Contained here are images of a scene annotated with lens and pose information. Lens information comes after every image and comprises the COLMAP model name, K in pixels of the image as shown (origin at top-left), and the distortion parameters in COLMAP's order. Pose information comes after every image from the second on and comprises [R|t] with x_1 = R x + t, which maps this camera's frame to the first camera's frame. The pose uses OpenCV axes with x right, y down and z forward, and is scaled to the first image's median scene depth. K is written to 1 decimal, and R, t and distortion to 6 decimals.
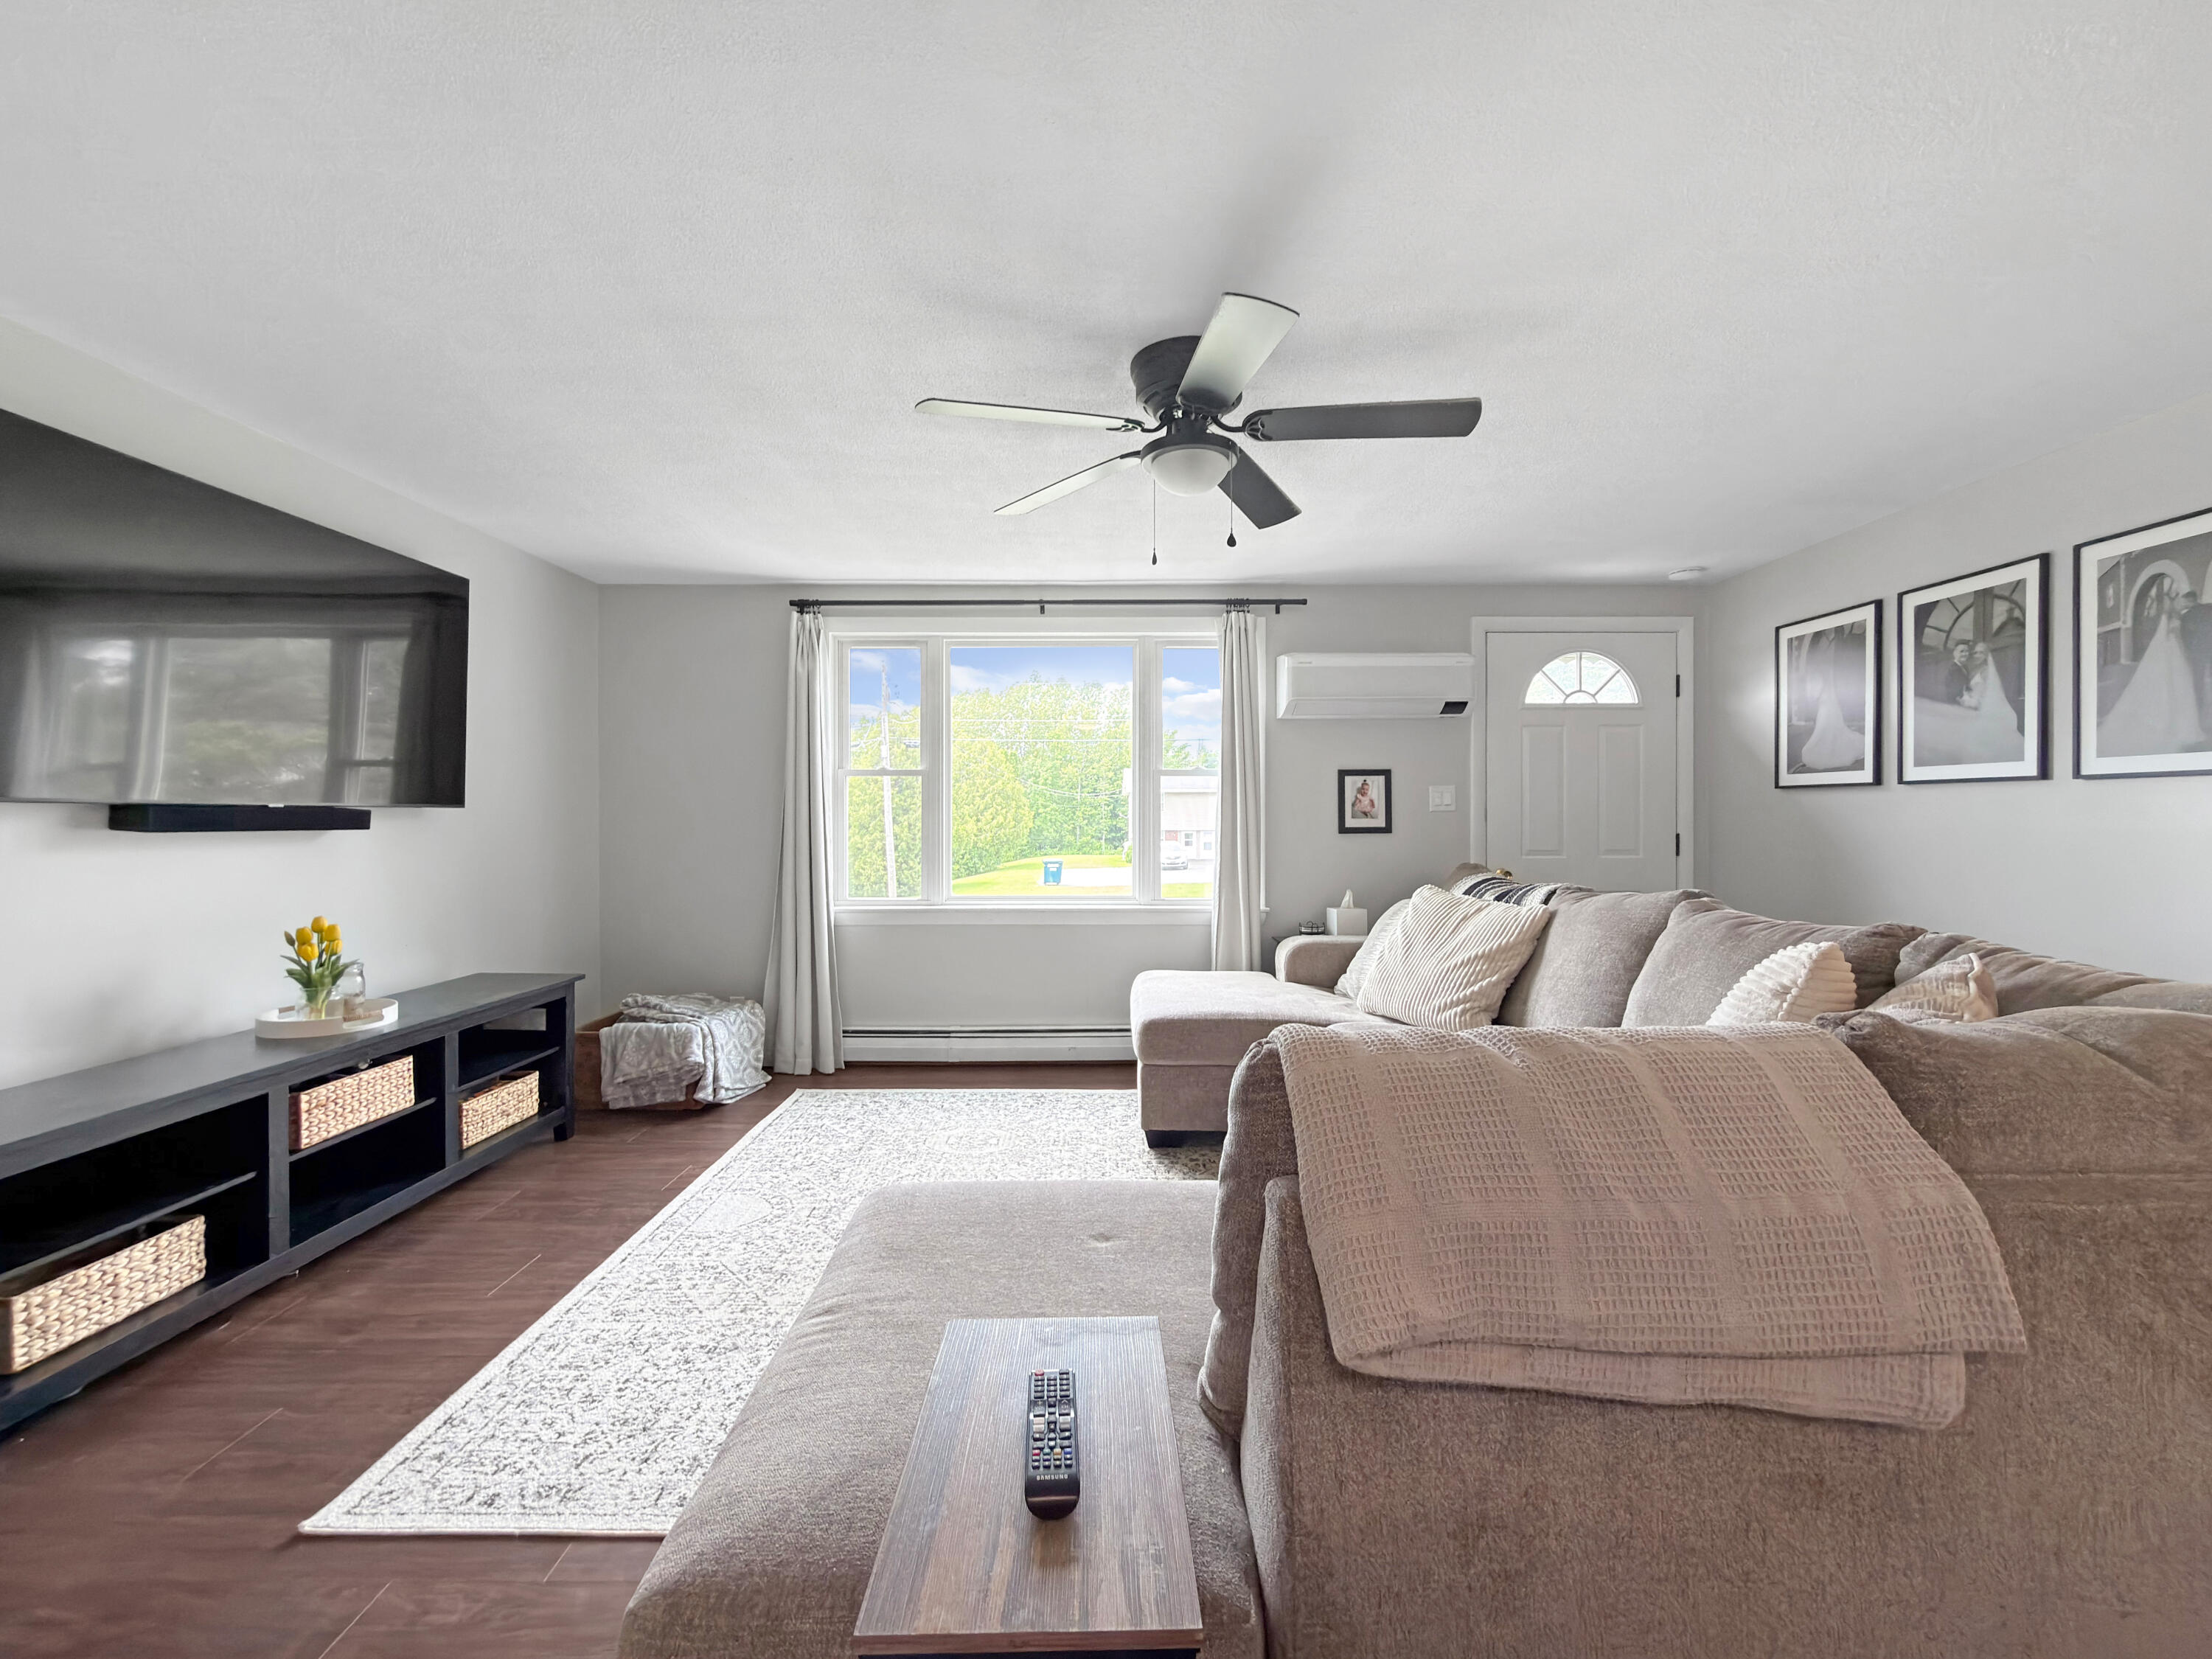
lens RADIAL K [[894.0, 0, 1103.4], [0, 894.0, 818.8], [0, 0, 1]] dist [-0.001487, 0.000612]
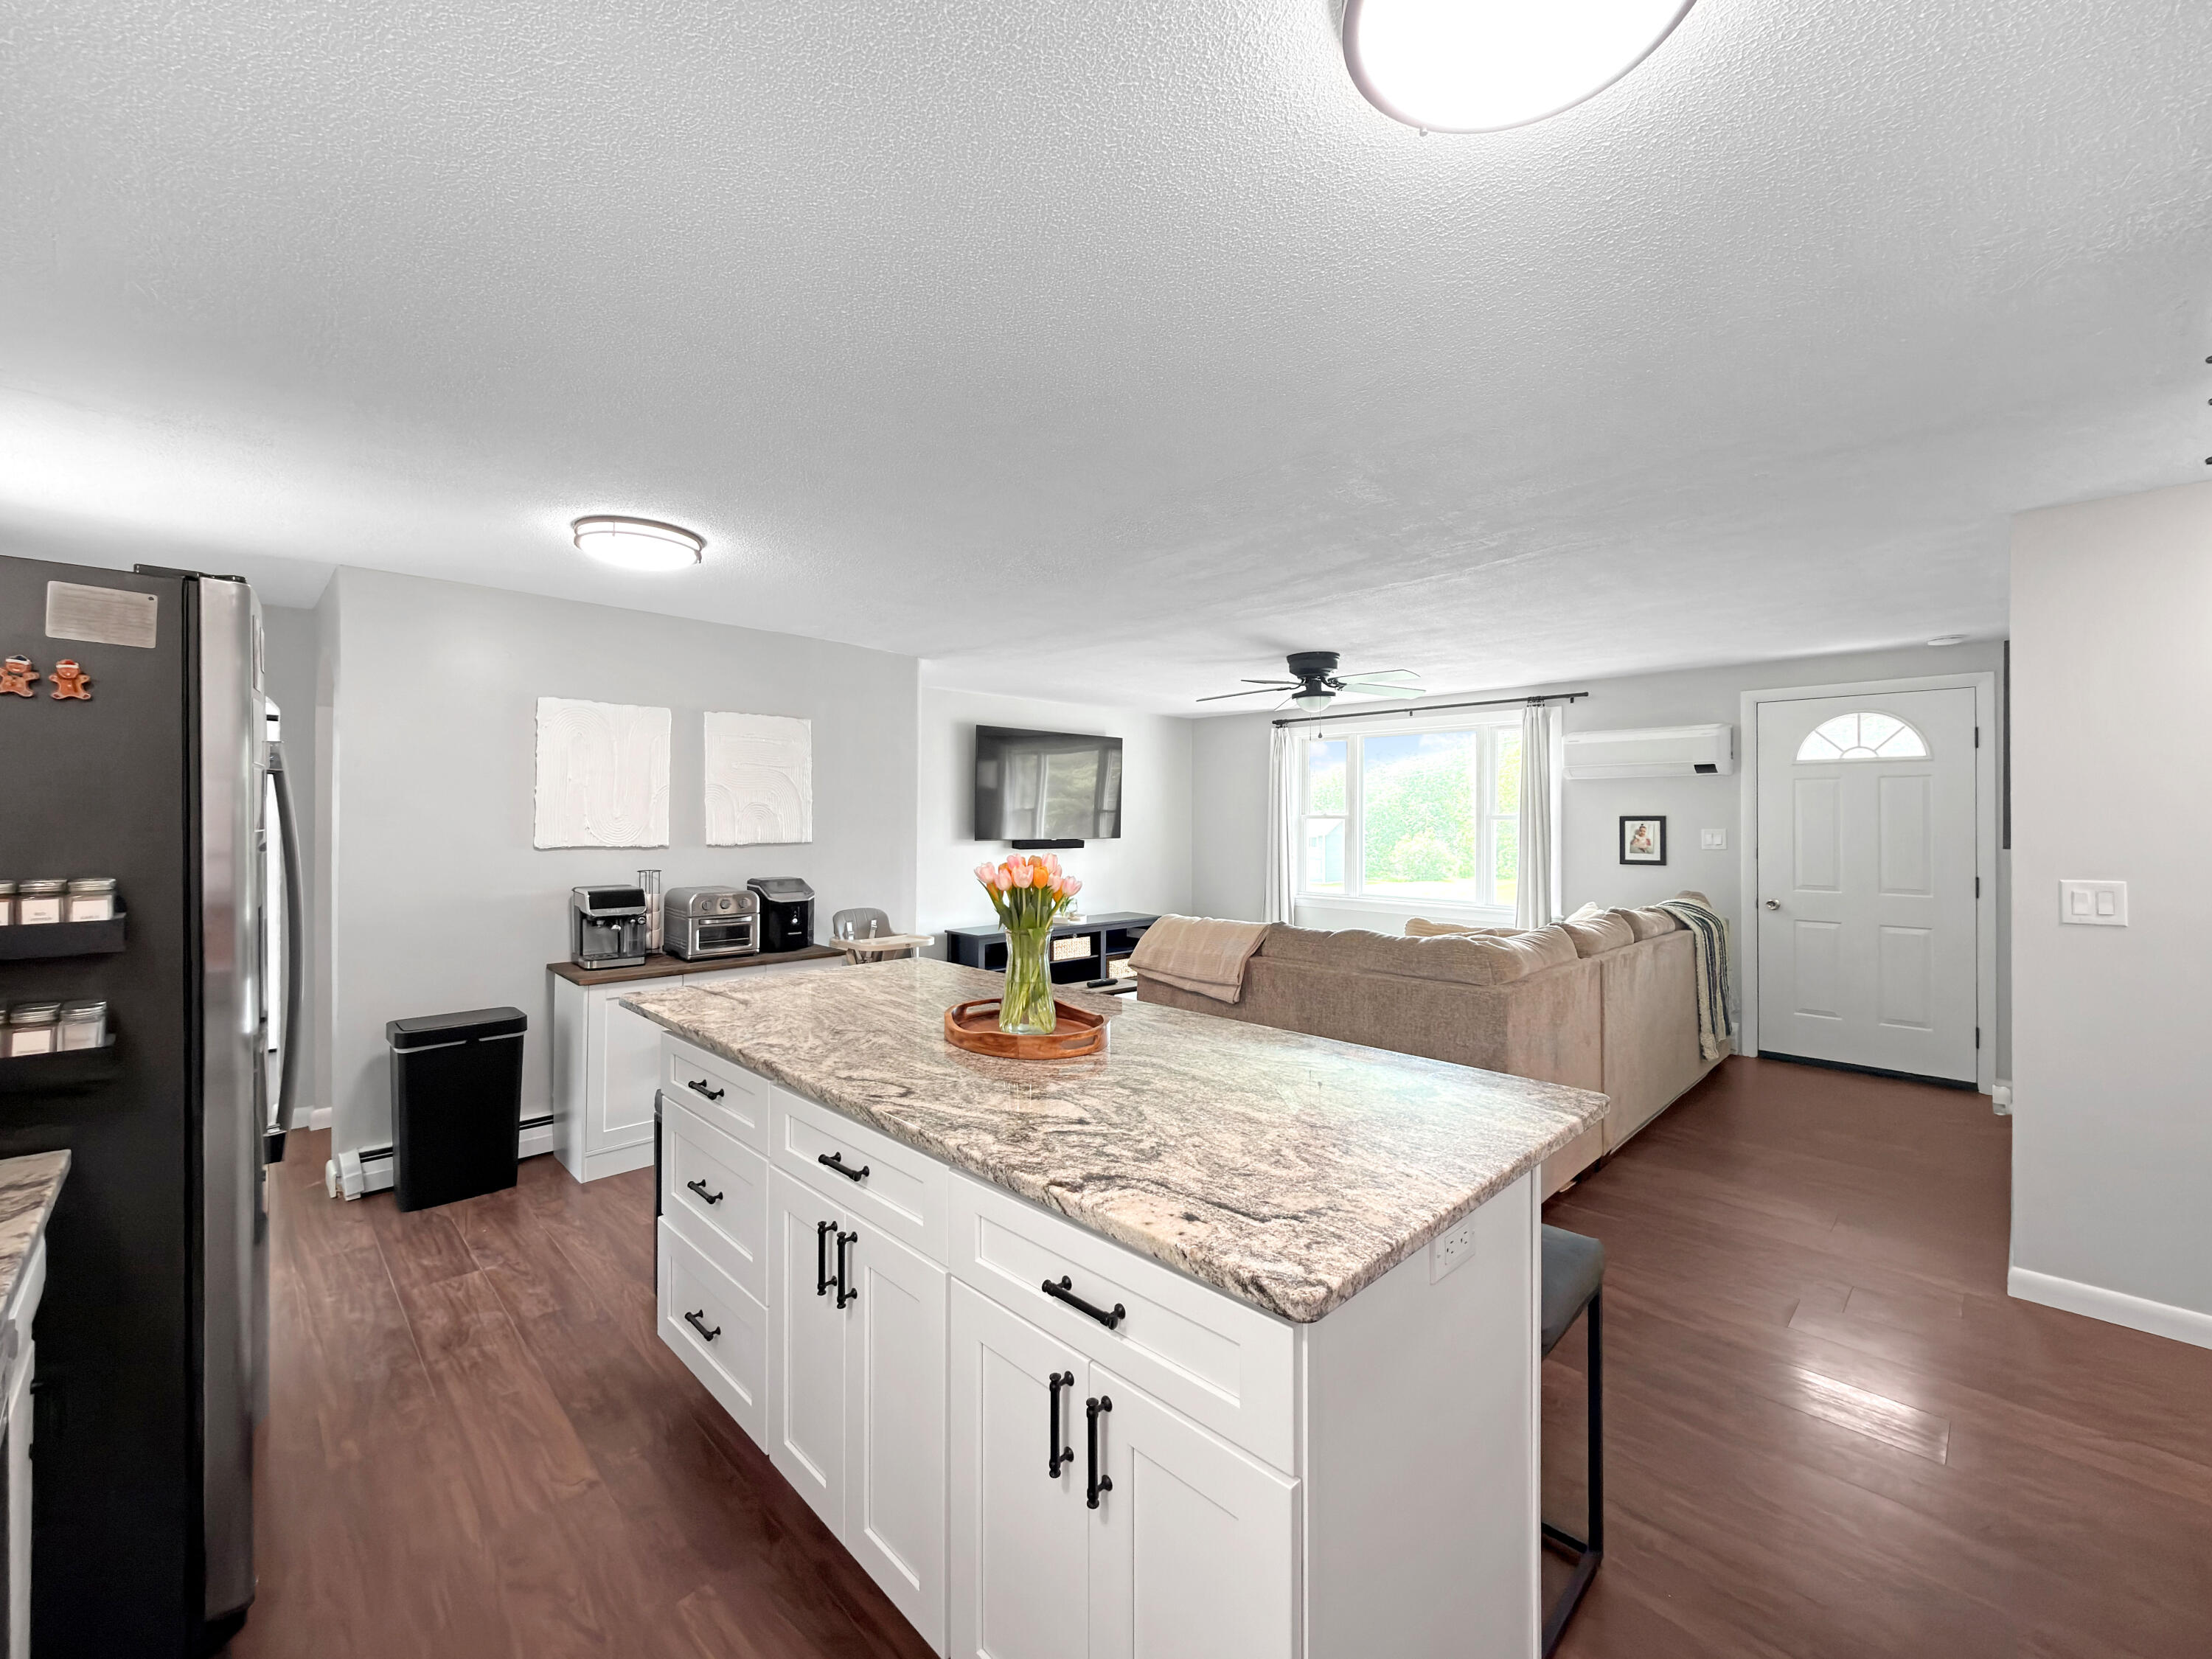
lens RADIAL K [[894.0, 0, 1106.8], [0, 894.0, 823.9], [0, 0, 1]] dist [-0.001487, 0.000612]
pose [[0.703381, 0.007047, -0.710778, 0.791989], [-0.007289, 0.999970, 0.002701, -0.048949], [0.710776, 0.003281, 0.703411, -0.566607]]
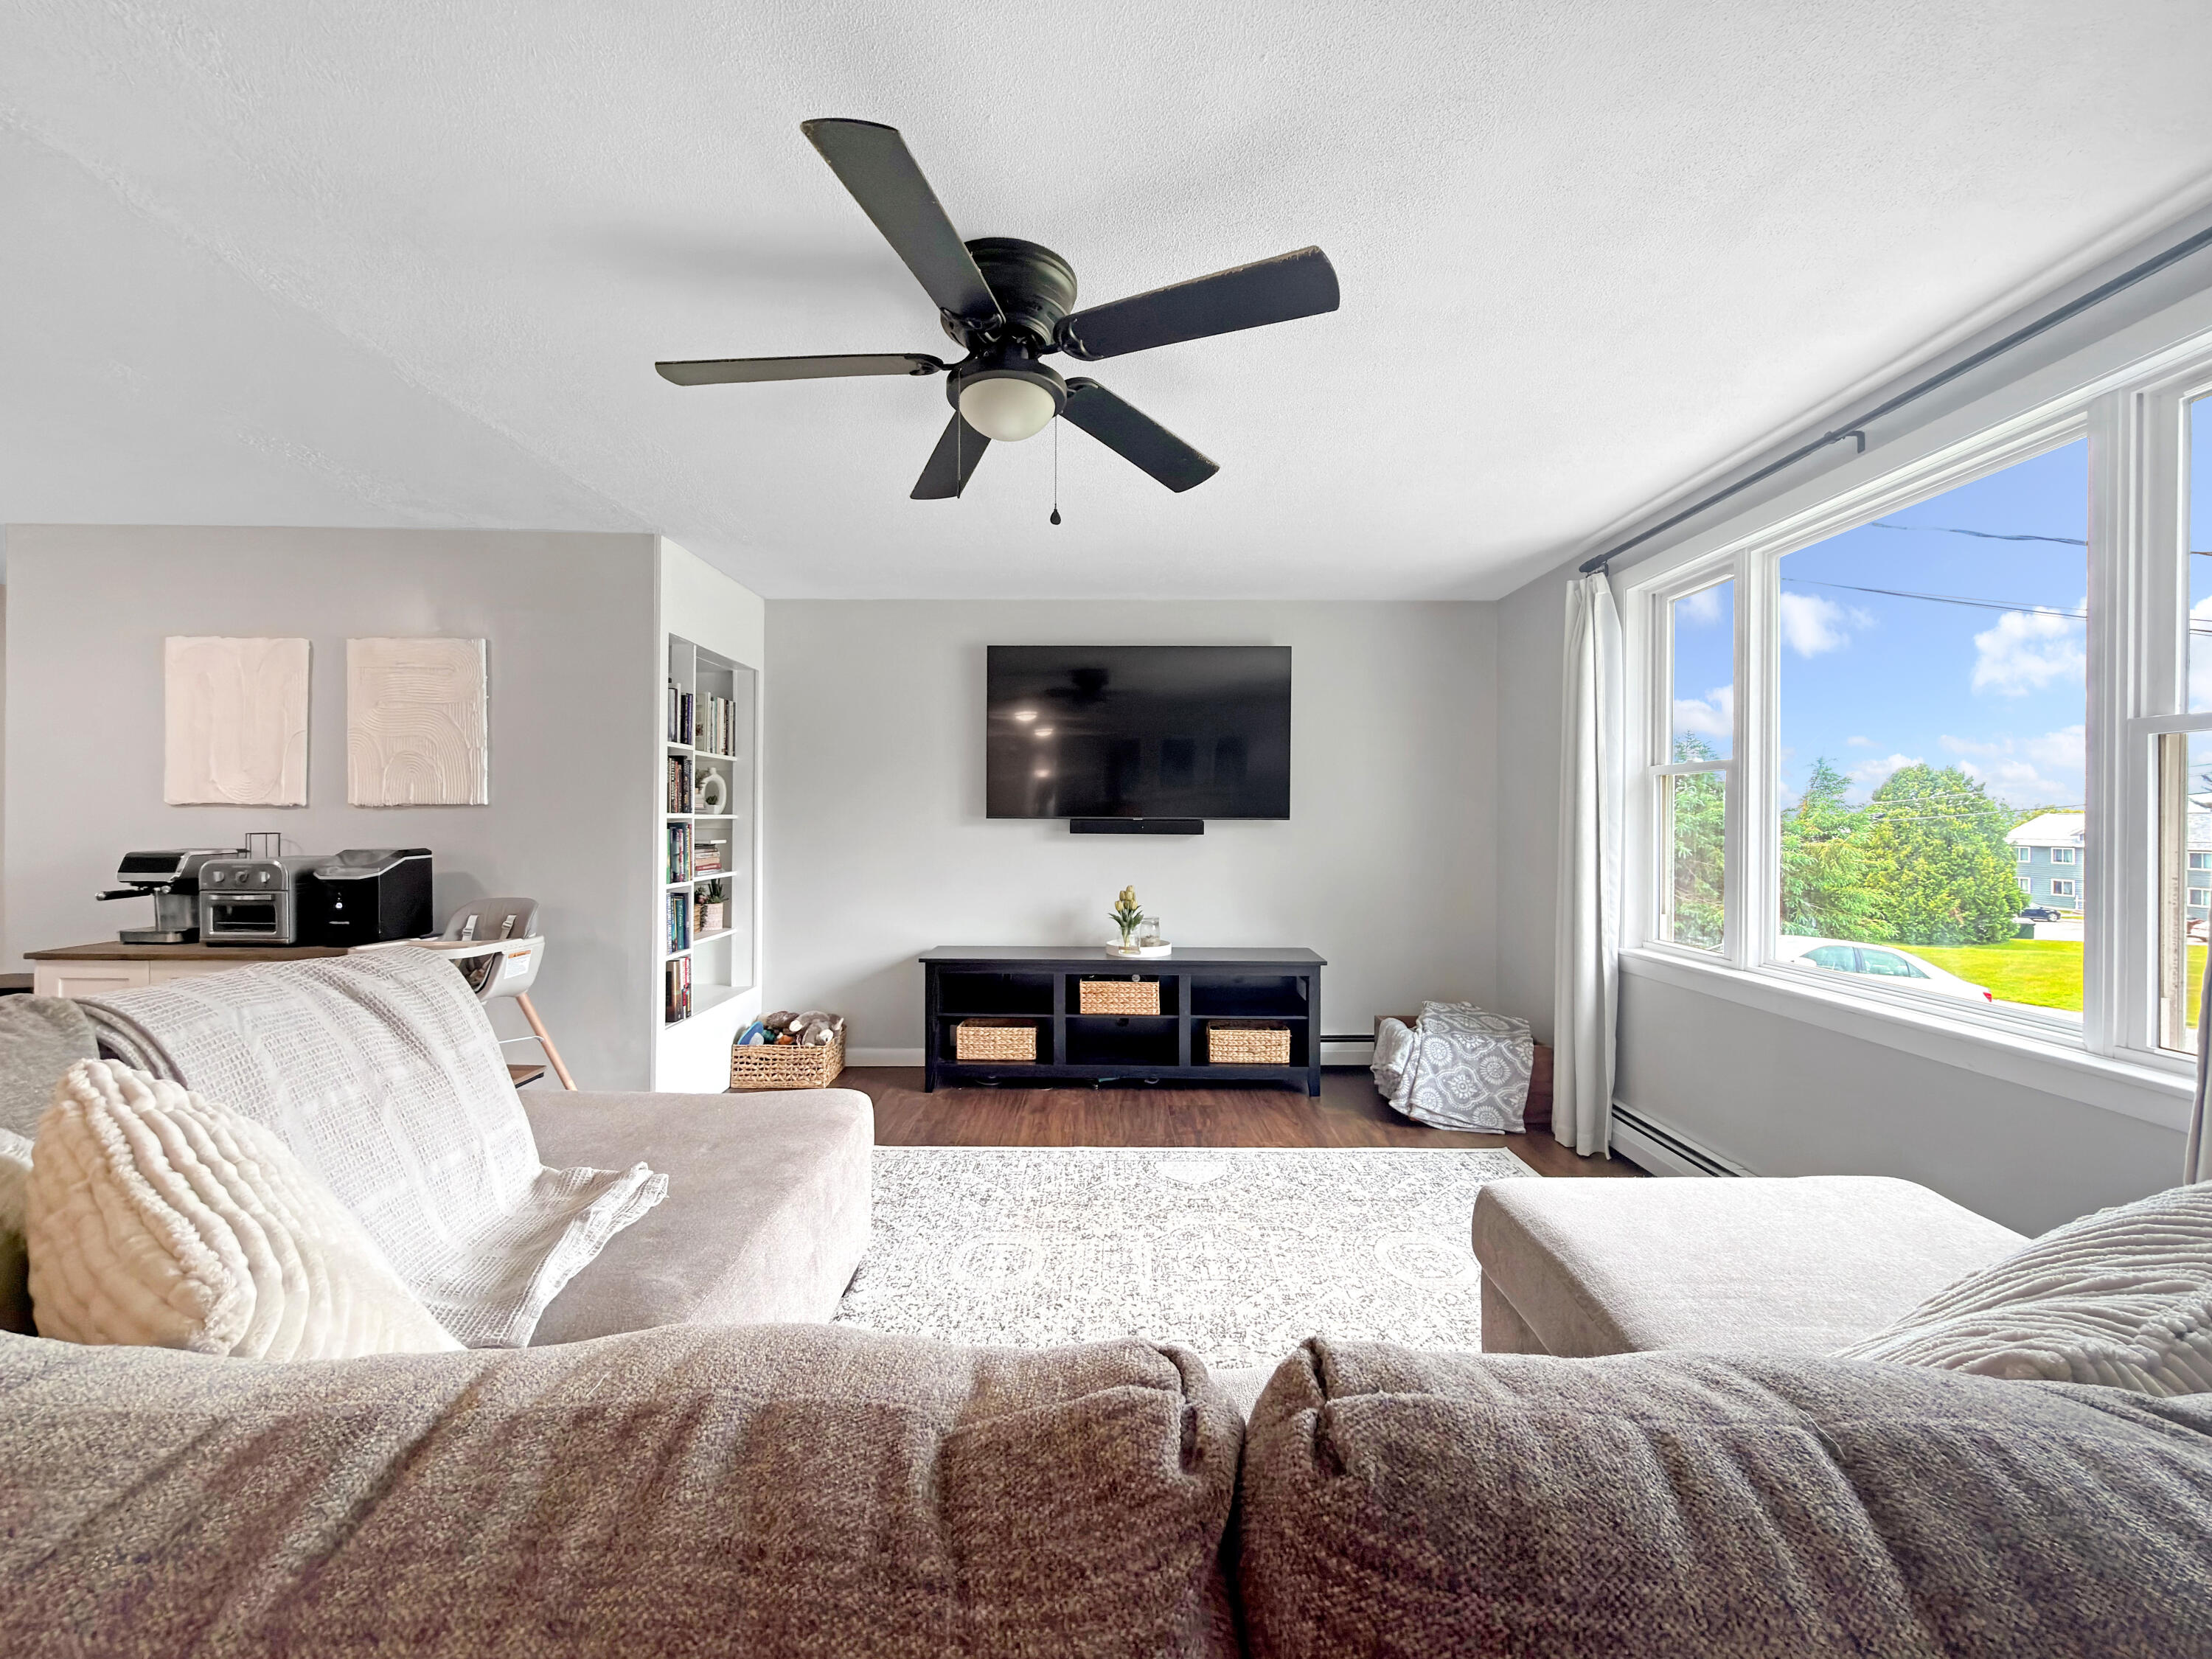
lens RADIAL K [[894.0, 0, 1115.4], [0, 894.0, 828.6], [0, 0, 1]] dist [-0.001487, 0.000612]
pose [[0.000010, 0.006283, -0.999980, 0.543362], [-0.009956, 0.999931, 0.006282, -0.004353], [0.999950, 0.009956, 0.000073, 0.665470]]
